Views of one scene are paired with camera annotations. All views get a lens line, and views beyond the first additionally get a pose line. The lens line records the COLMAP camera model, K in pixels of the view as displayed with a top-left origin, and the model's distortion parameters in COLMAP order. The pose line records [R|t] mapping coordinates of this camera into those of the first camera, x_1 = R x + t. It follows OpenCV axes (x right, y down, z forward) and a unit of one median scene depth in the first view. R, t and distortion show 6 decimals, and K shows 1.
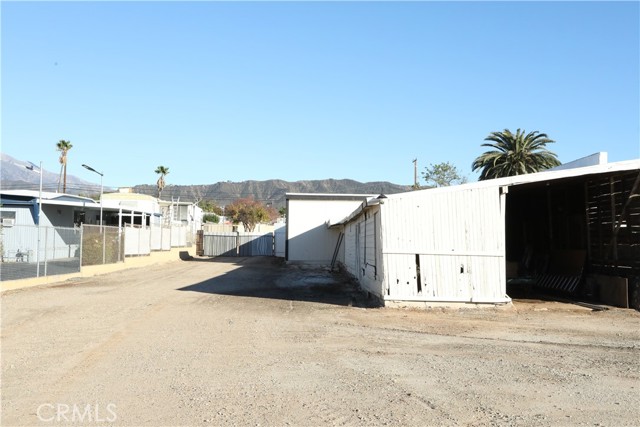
lens RADIAL K [[731.8, 0, 318.8], [0, 731.8, 213.6], [0, 0, 1]] dist [0.044528, 0.000000]
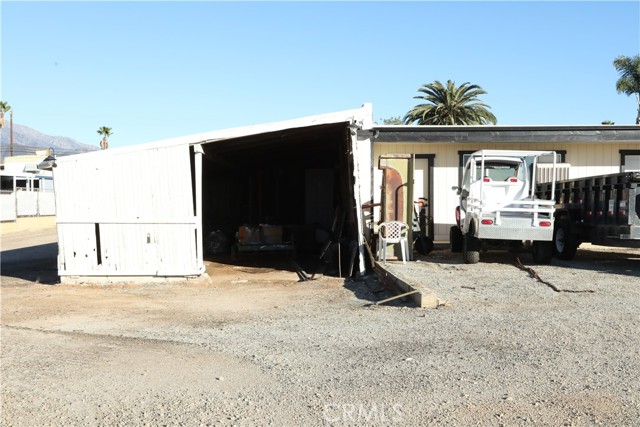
lens RADIAL K [[731.8, 0, 321.3], [0, 731.8, 213.9], [0, 0, 1]] dist [0.044528, 0.000000]
pose [[0.999783, -0.020824, -0.000270, 0.372583], [0.020804, 0.998050, 0.058856, -0.002238], [-0.000956, -0.058848, 0.998266, 0.105638]]
